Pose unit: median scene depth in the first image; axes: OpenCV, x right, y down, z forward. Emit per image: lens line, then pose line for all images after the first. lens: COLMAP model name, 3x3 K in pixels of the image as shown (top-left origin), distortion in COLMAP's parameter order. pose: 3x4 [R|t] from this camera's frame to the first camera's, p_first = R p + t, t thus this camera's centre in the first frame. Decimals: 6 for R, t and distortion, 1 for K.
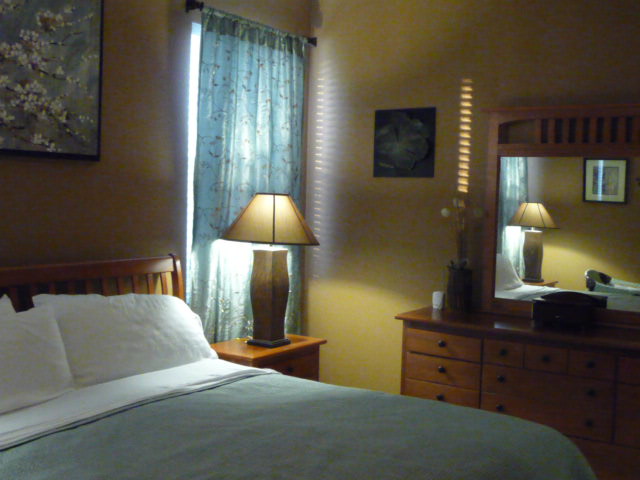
lens RADIAL K [[749.8, 0, 334.1], [0, 749.8, 238.4], [0, 0, 1]] dist [-0.029093, 0.007132]
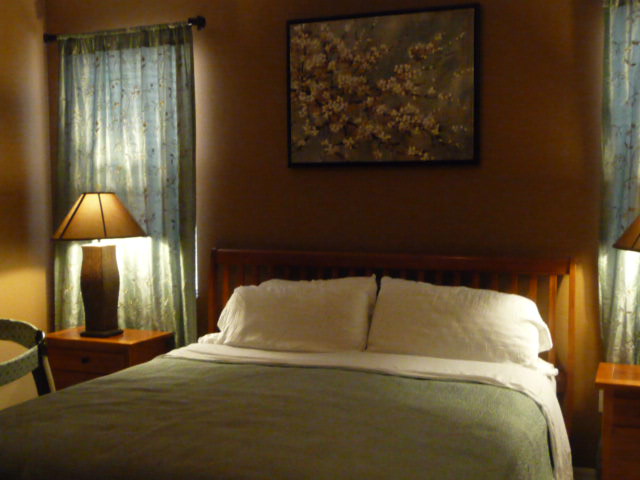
lens RADIAL K [[749.8, 0, 334.1], [0, 749.8, 238.4], [0, 0, 1]] dist [-0.029093, 0.007132]
pose [[0.223775, 0.030658, -0.974159, 0.769675], [-0.041451, 0.998900, 0.021915, -0.012158], [0.973759, 0.035476, 0.224800, 0.605177]]
